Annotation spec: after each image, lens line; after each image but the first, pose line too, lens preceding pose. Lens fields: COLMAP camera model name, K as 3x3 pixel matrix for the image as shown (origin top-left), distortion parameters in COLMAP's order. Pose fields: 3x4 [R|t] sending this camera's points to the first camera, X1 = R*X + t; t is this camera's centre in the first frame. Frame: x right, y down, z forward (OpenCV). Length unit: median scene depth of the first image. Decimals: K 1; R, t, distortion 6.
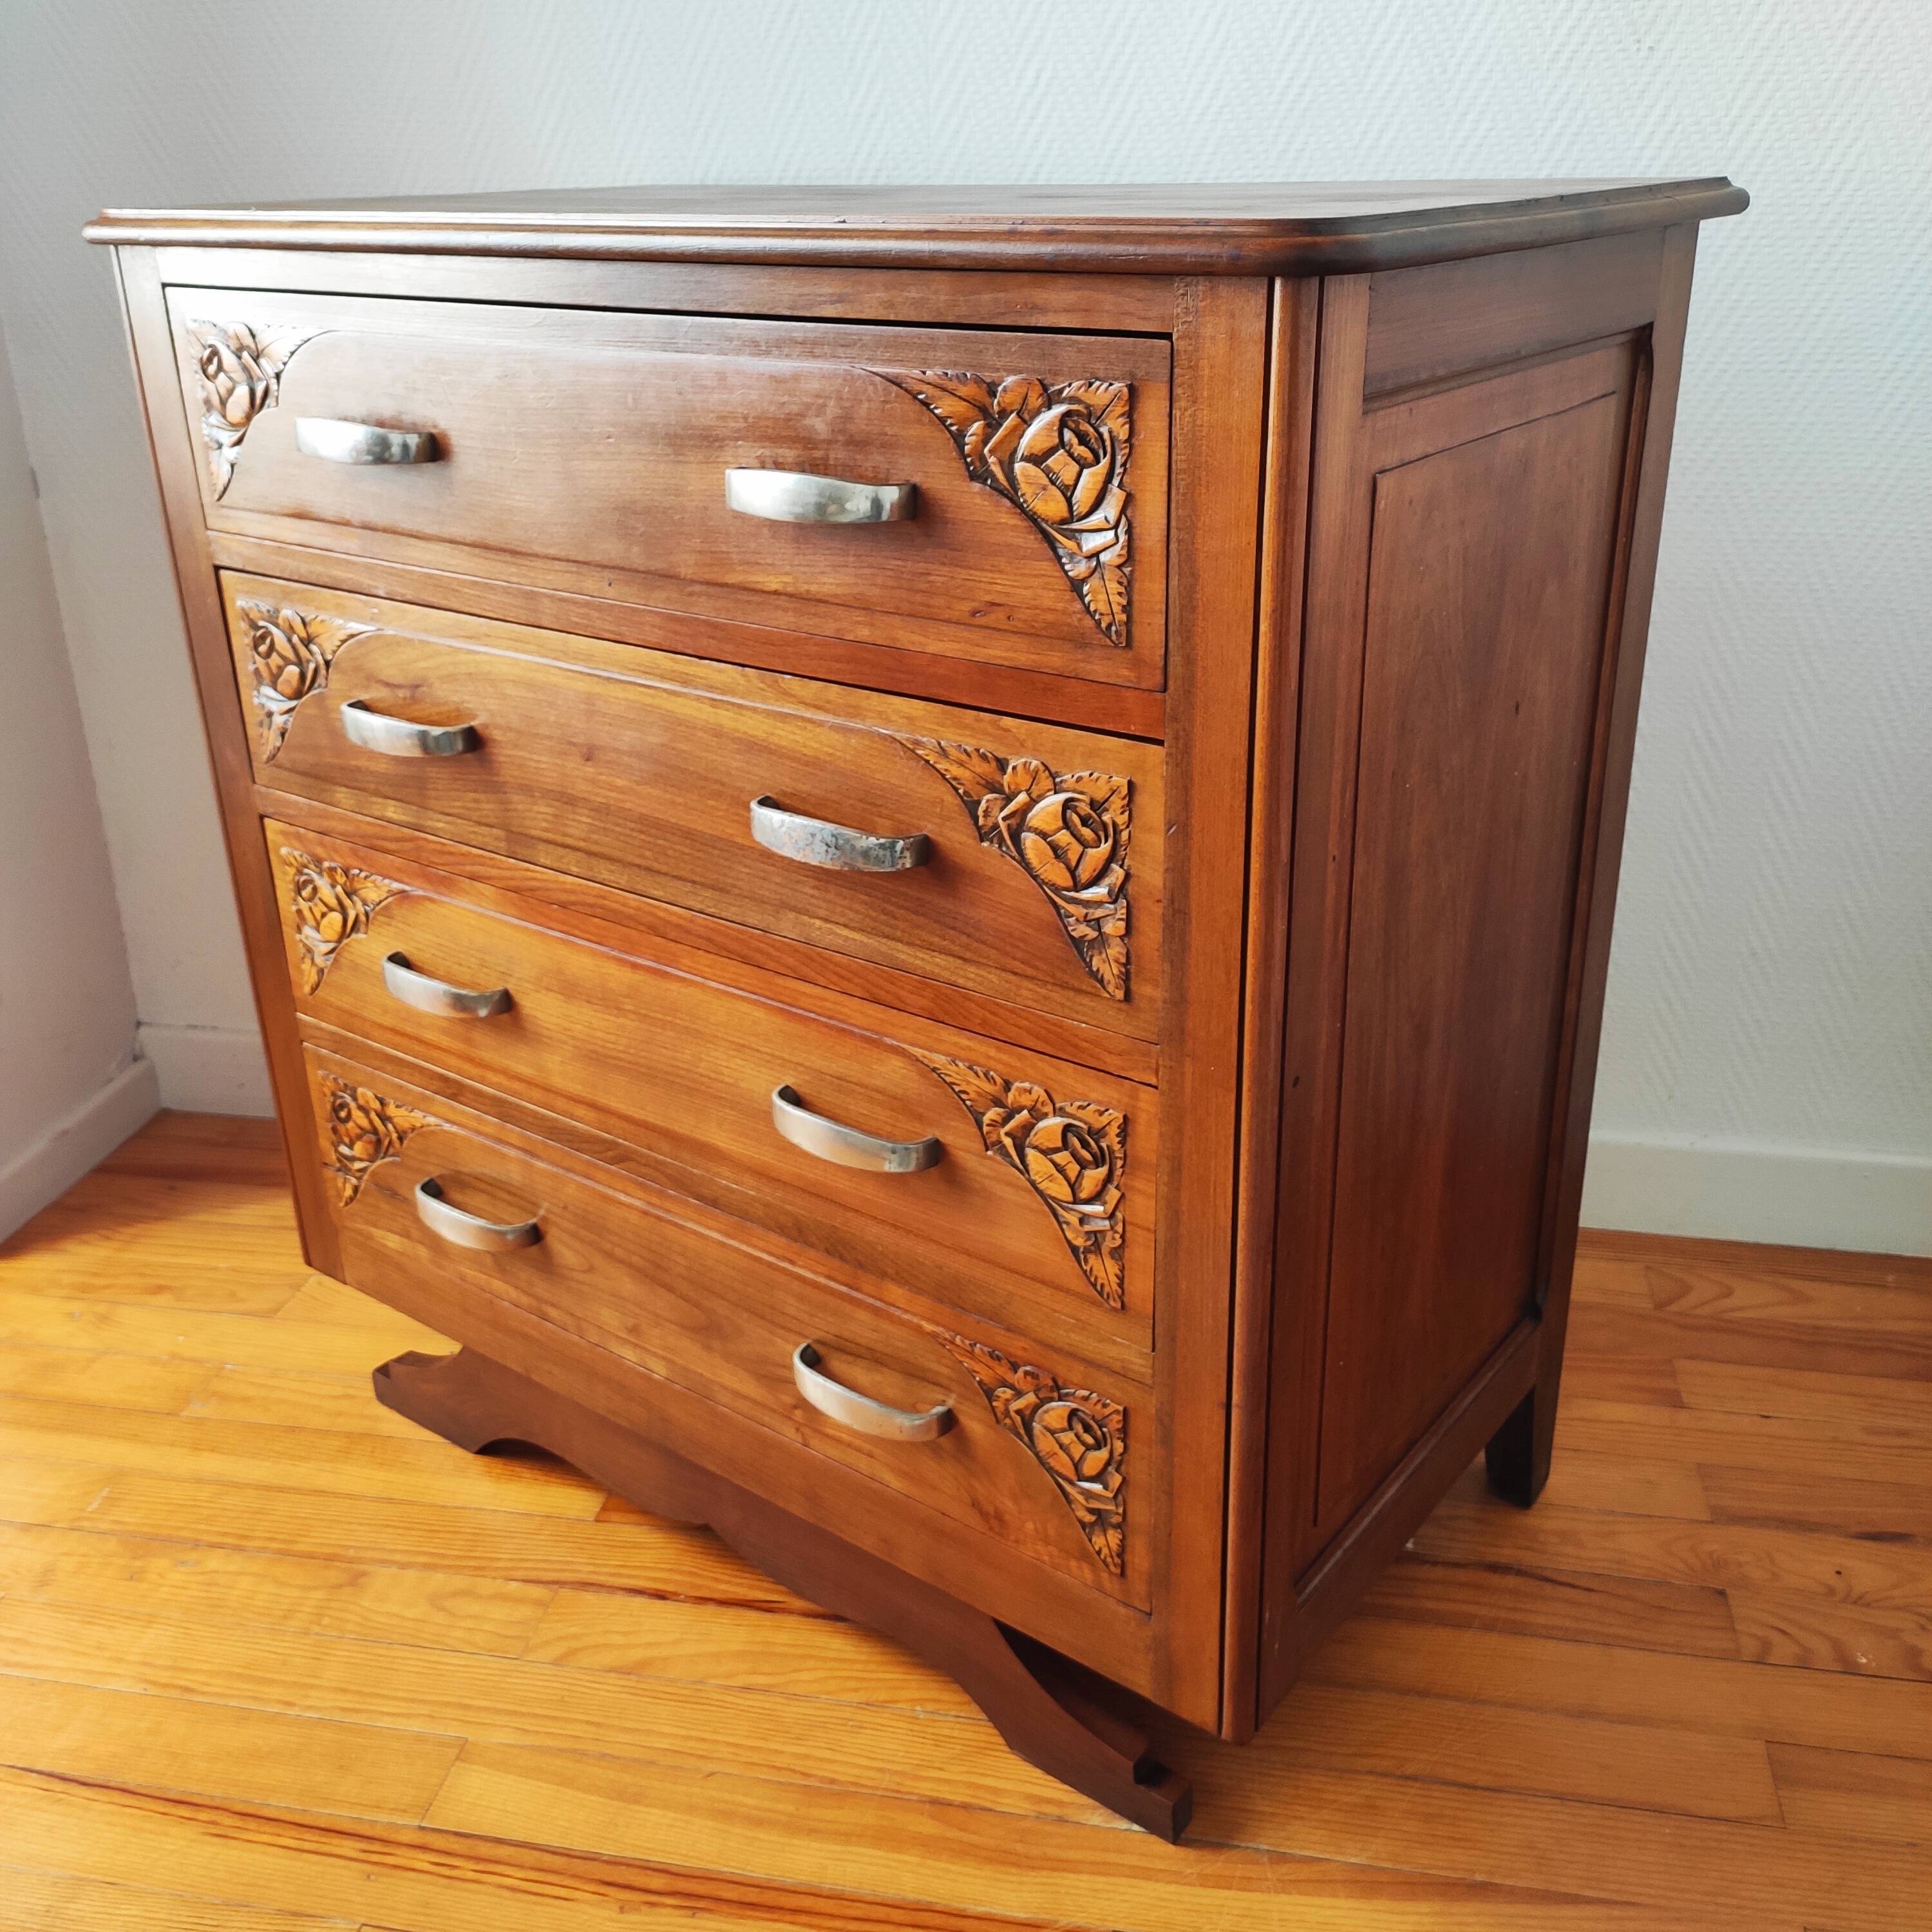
lens RADIAL K [[1898.0, 0, 970.2], [0, 1898.0, 946.8], [0, 0, 1]] dist [0.043460, 0.026878]
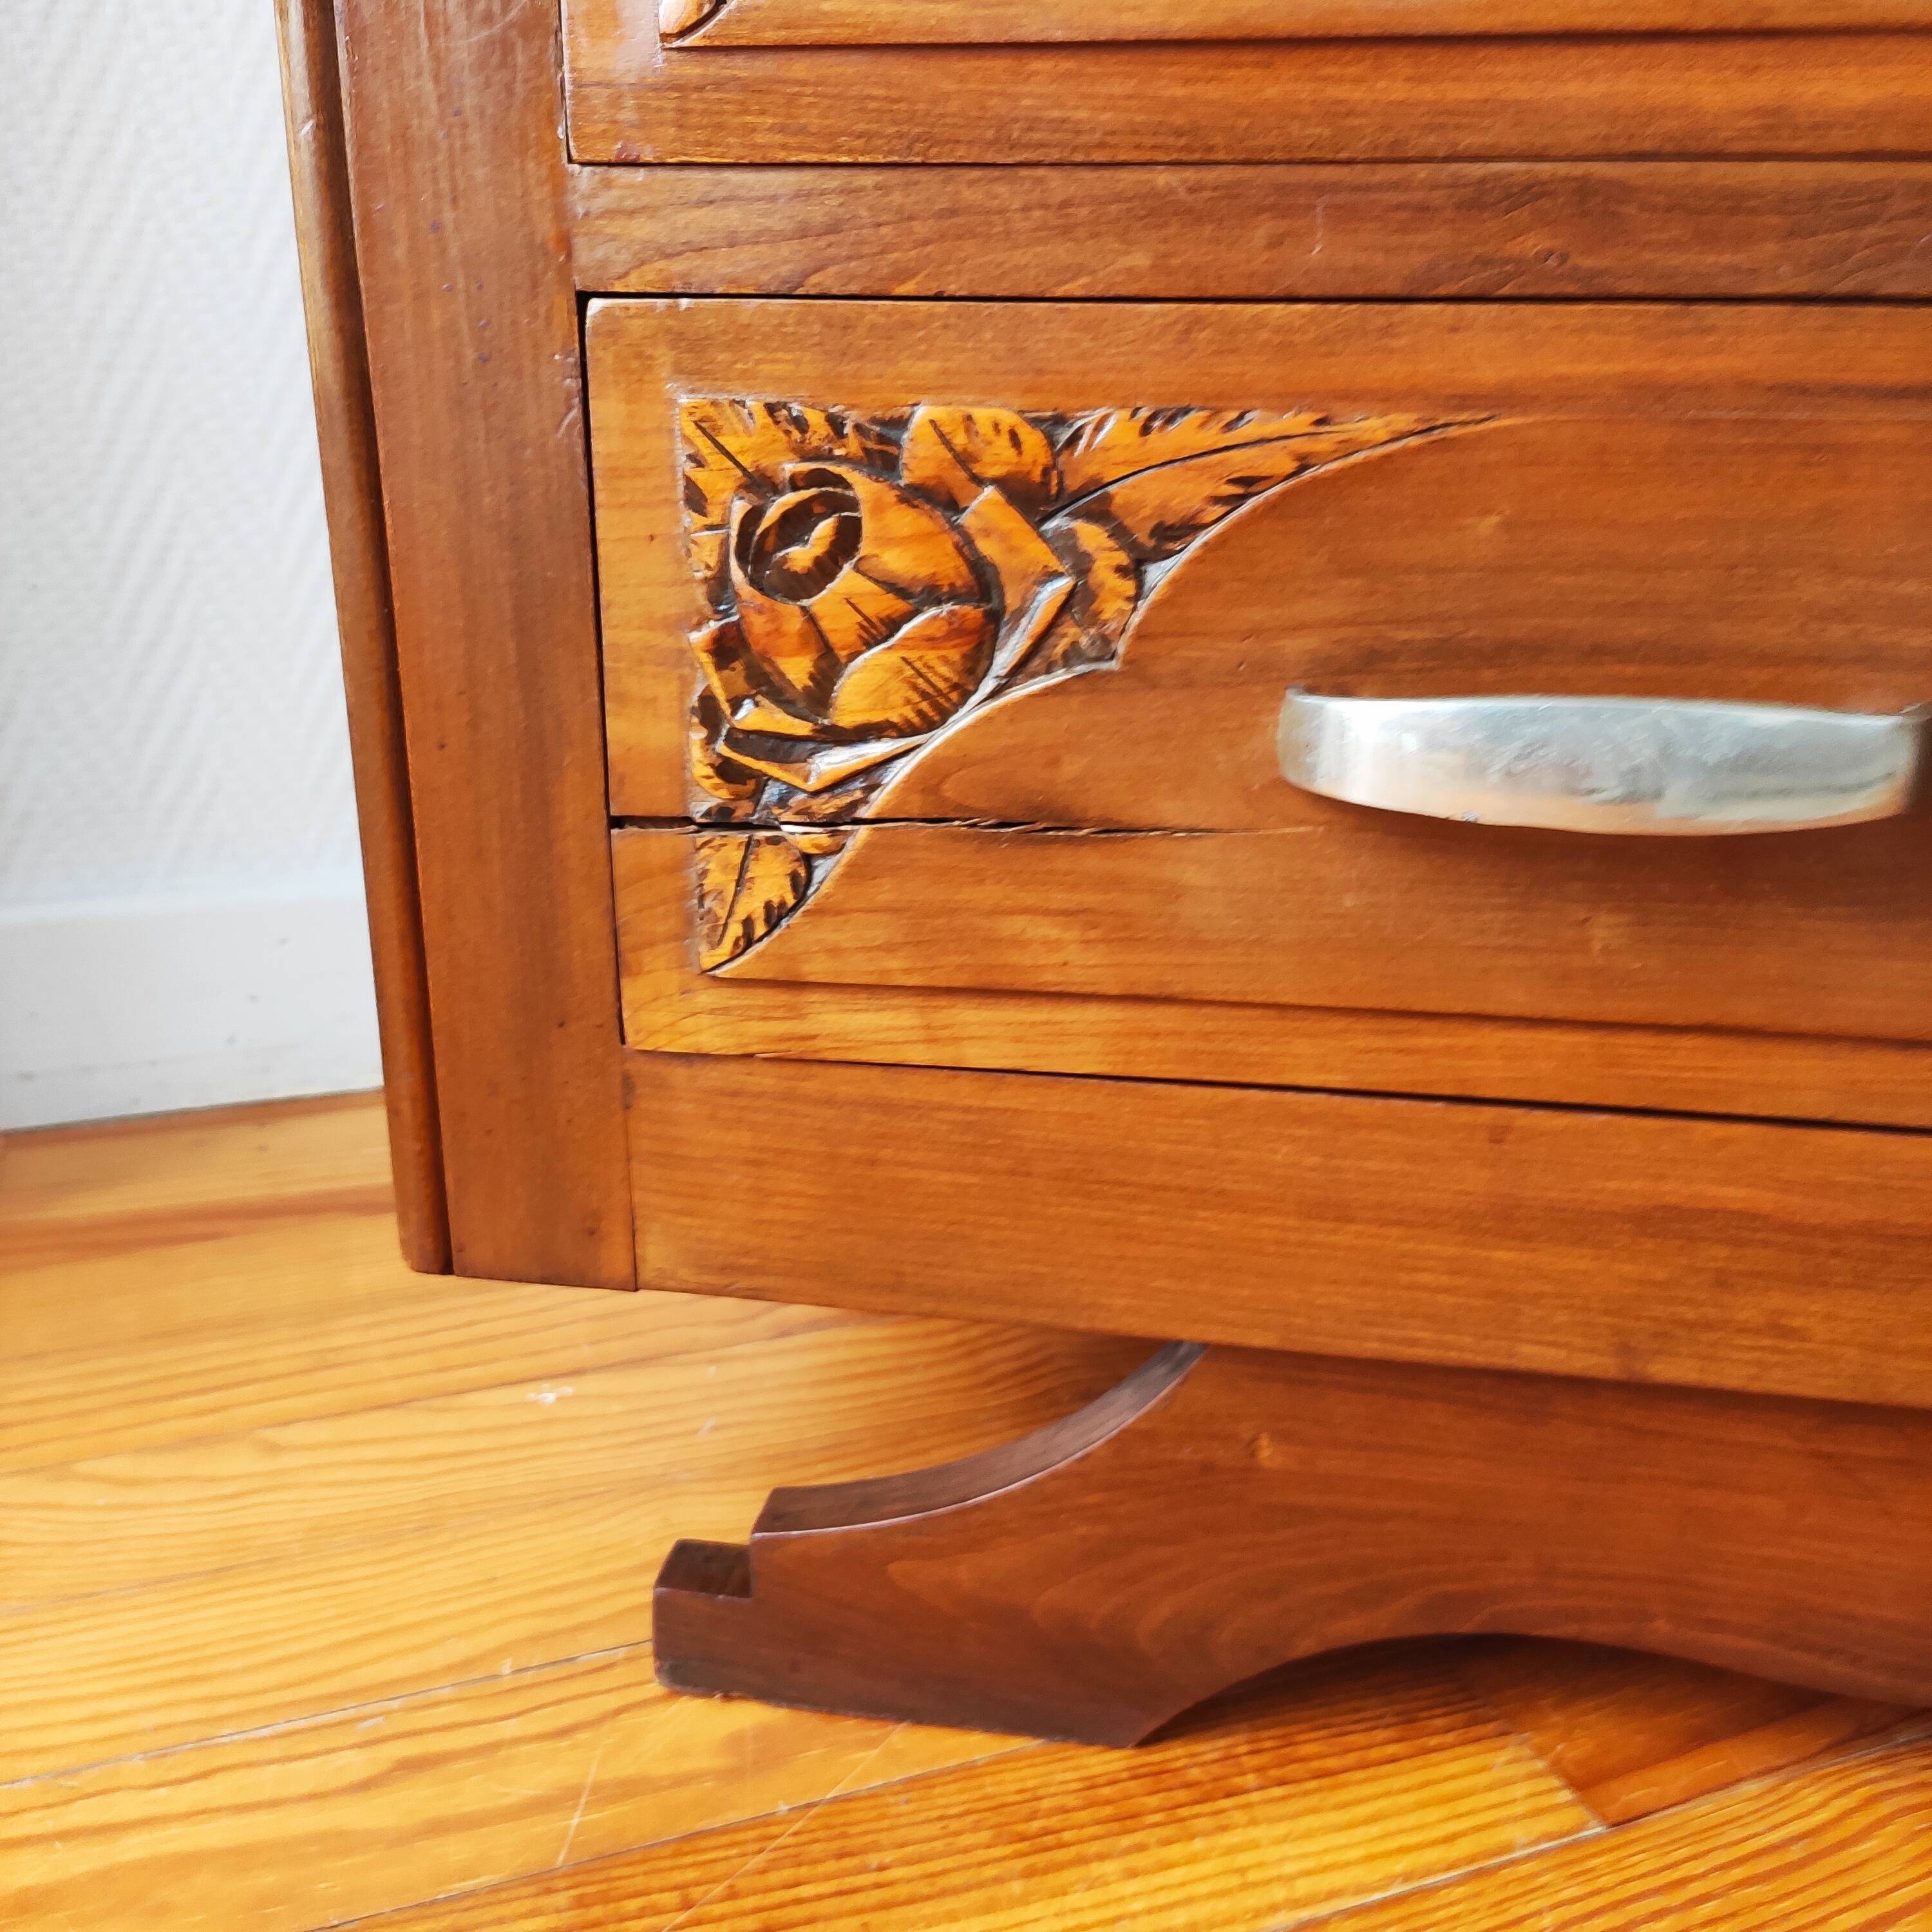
lens RADIAL K [[2063.9, 0, 964.0], [0, 2063.9, 955.5], [0, 0, 1]] dist [0.053321, -0.019167]
pose [[0.893992, -0.125969, 0.430012, -0.625200], [0.153821, 0.987629, -0.030475, 0.220286], [-0.420853, 0.093390, 0.902309, 1.054926]]
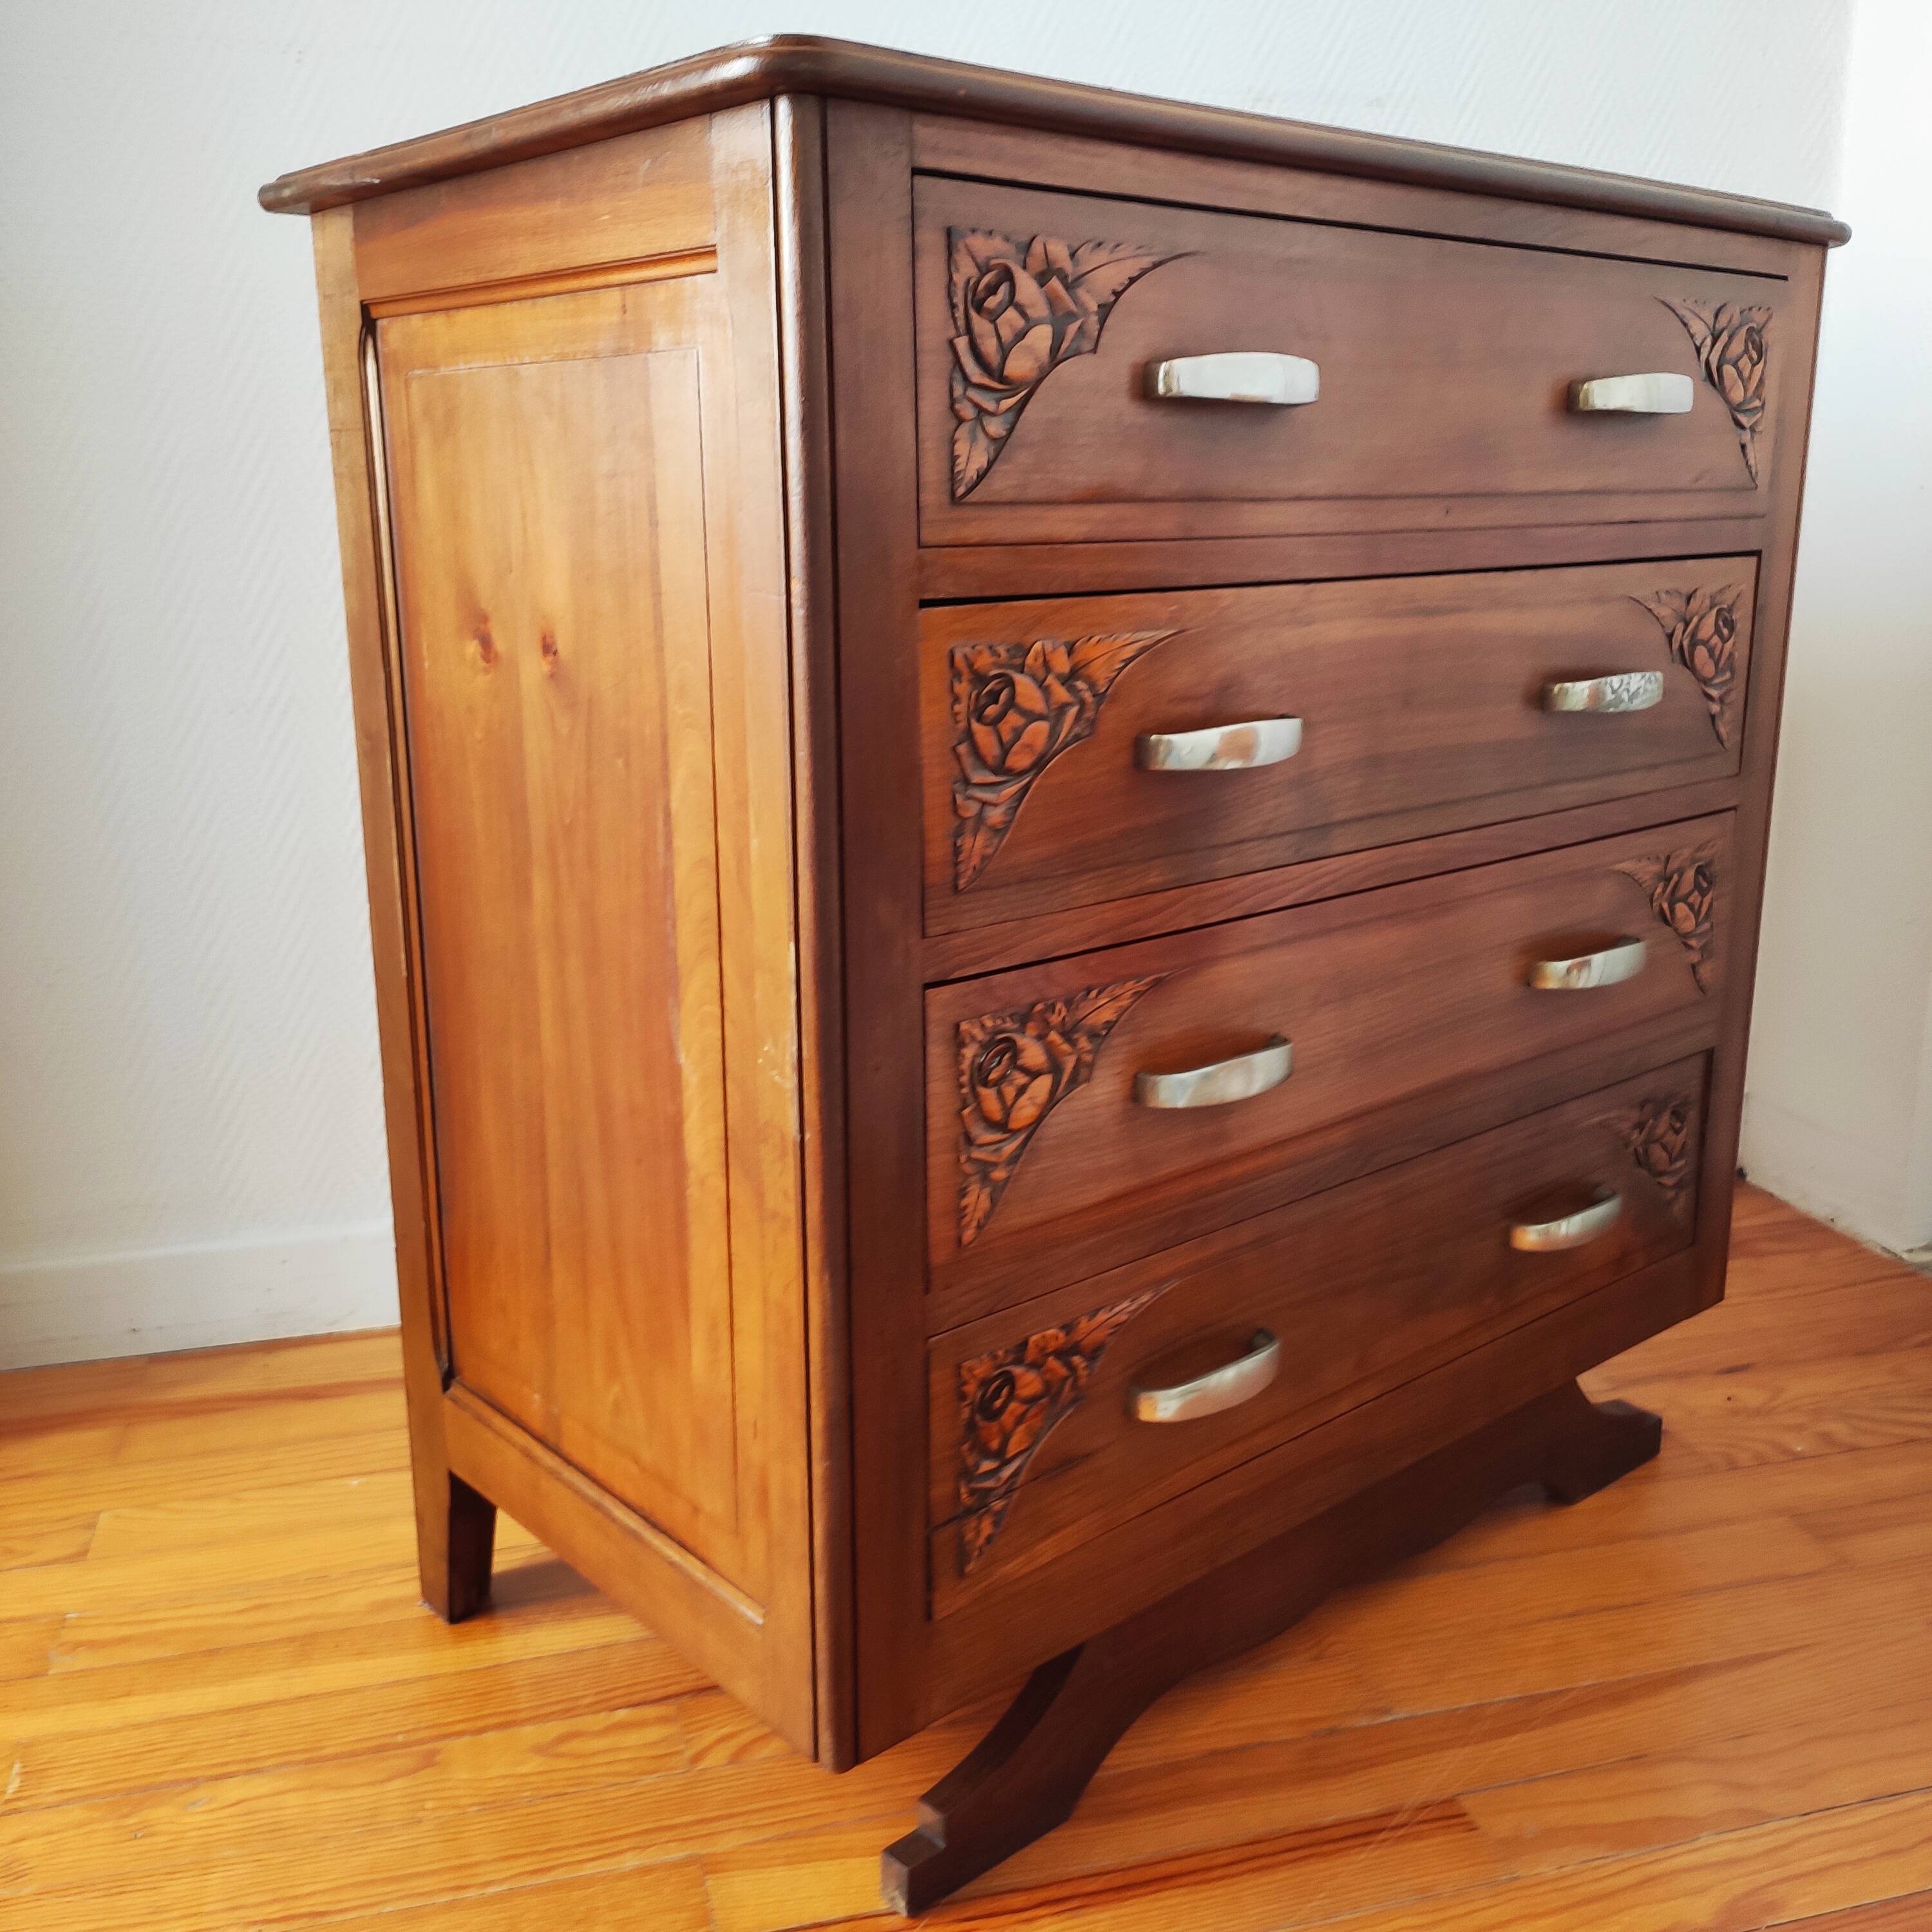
lens RADIAL K [[1922.4, 0, 966.0], [0, 1922.4, 966.0], [0, 0, 1]] dist [0.046671, -0.007837]
pose [[0.207311, -0.215327, 0.954283, -1.365568], [0.382980, 0.915481, 0.123372, -0.207629], [-0.900194, 0.339895, 0.272255, 1.098900]]
